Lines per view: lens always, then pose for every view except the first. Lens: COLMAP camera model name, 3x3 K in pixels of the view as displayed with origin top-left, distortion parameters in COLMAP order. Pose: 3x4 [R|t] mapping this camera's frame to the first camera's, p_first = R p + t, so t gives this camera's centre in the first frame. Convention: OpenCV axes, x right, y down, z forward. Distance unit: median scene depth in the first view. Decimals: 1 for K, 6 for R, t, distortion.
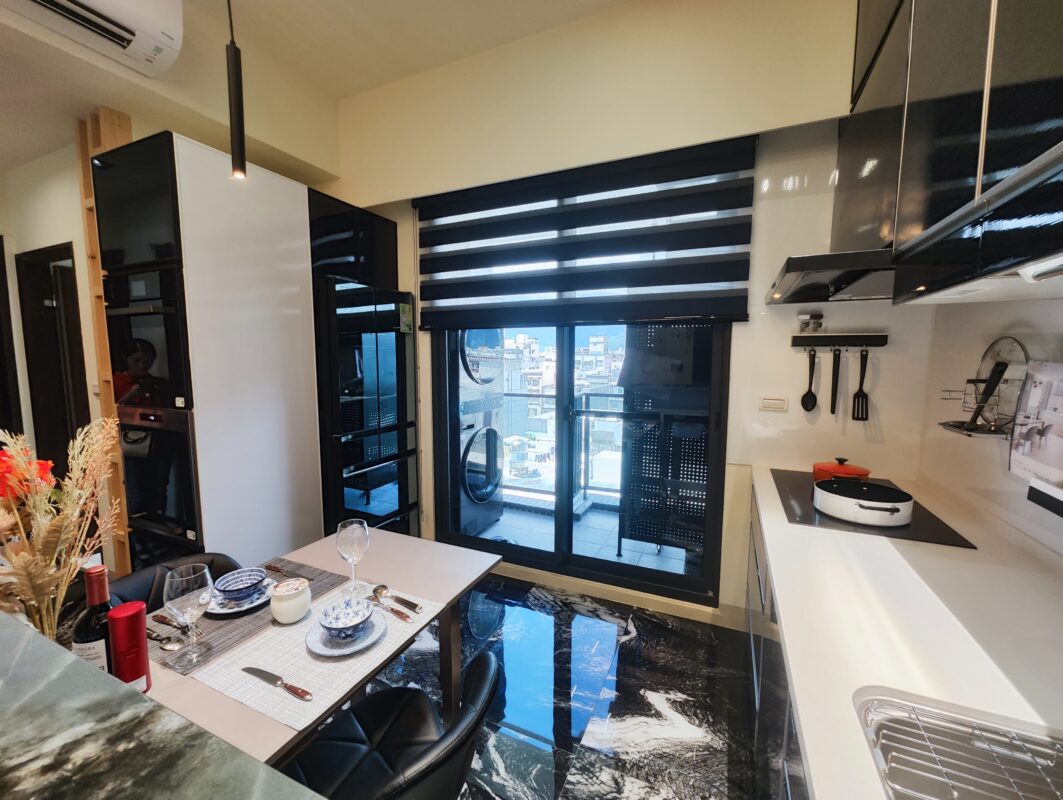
lens RADIAL K [[440.4, 0, 525.8], [0, 440.4, 399.6], [0, 0, 1]] dist [-0.003873, 0.003060]
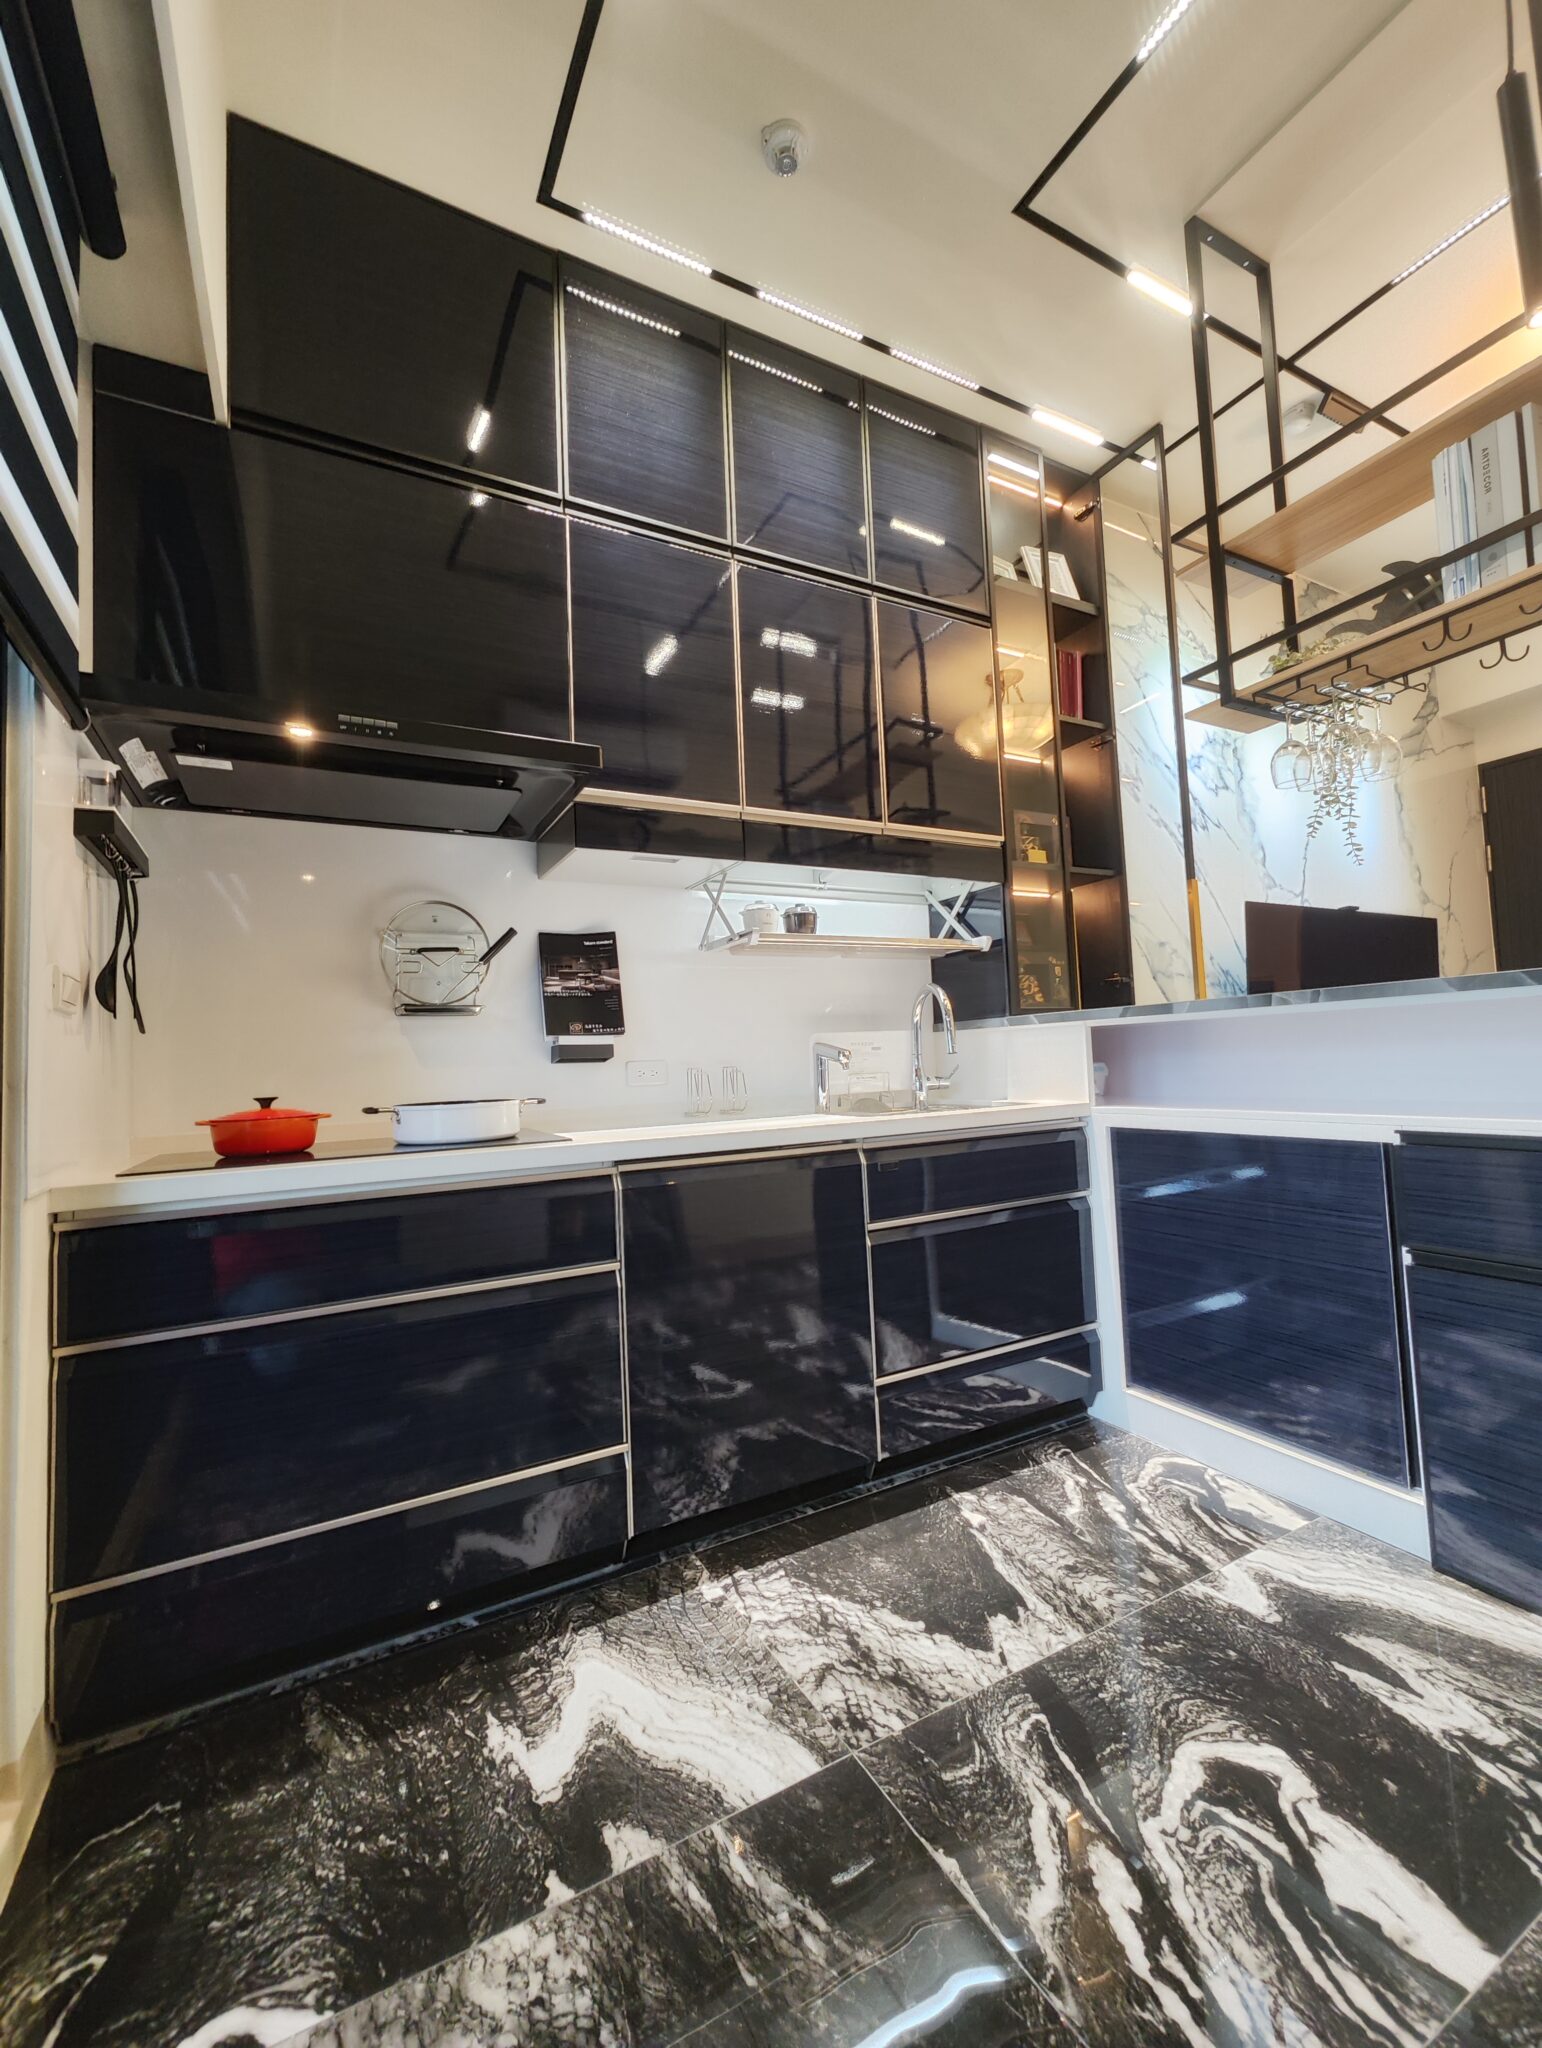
lens RADIAL K [[848.4, 0, 769.7], [0, 848.4, 1015.7], [0, 0, 1]] dist [-0.003873, 0.003060]
pose [[-0.798085, 0.067334, 0.598771, -0.276659], [0.099677, 0.994798, 0.020987, 0.074397], [-0.594243, 0.076433, -0.800645, 1.296860]]
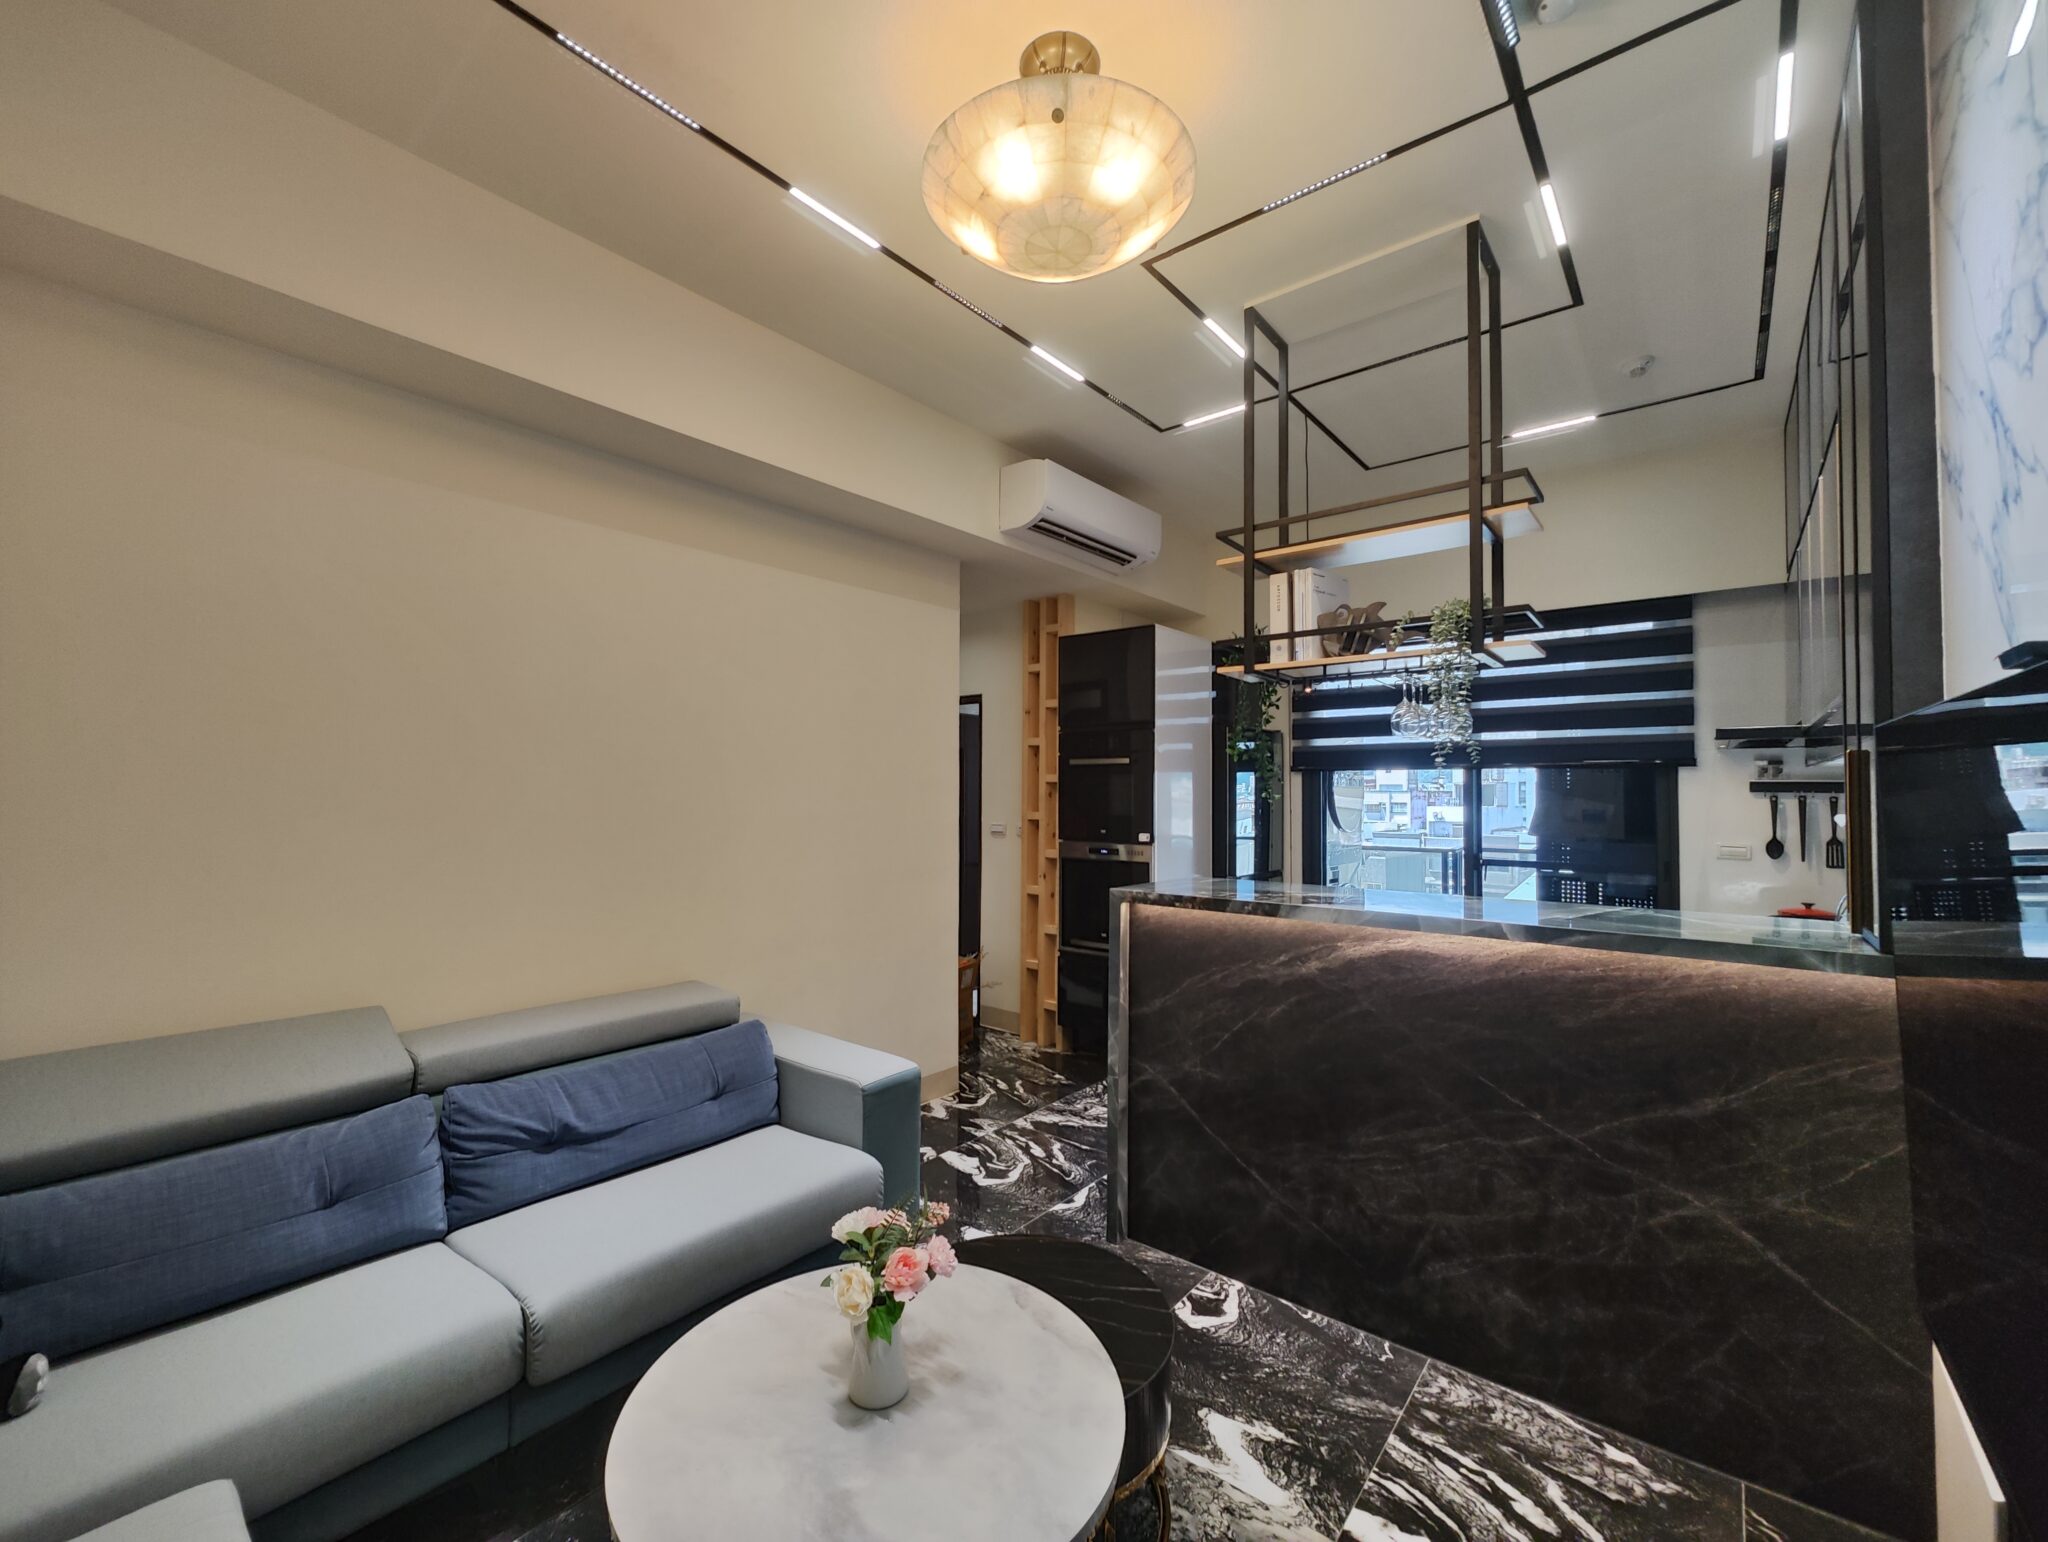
lens RADIAL K [[848.4, 0, 1013.9], [0, 848.4, 775.4], [0, 0, 1]] dist [-0.003873, 0.003060]
pose [[0.966897, -0.001726, -0.255162, -0.518130], [-0.028626, 0.992931, -0.115191, 0.110242], [0.253557, 0.118682, 0.960012, -1.280177]]
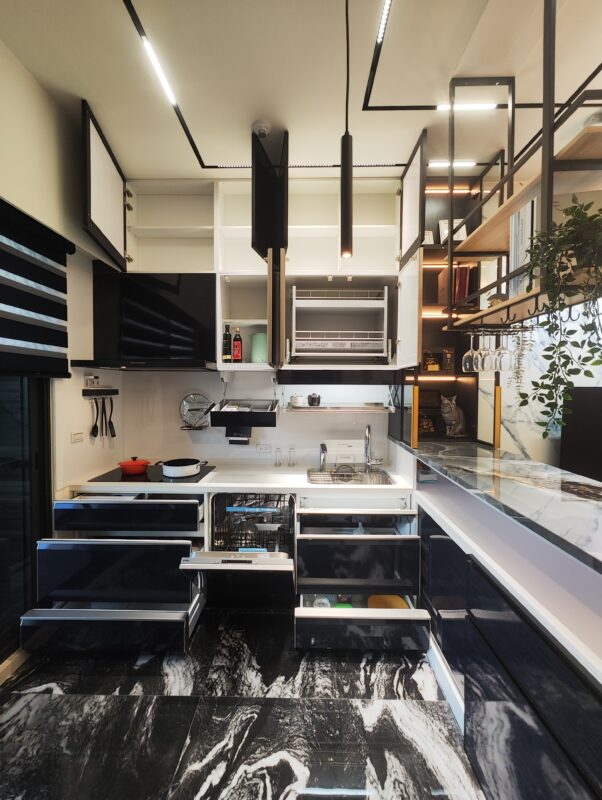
lens RADIAL K [[331.4, 0, 300.5], [0, 331.4, 396.7], [0, 0, 1]] dist [-0.003873, 0.003060]
pose [[-0.407116, -0.028750, 0.912924, -0.748522], [0.083720, 0.994122, 0.068642, -0.140962], [-0.909531, 0.104375, -0.402316, 0.823661]]
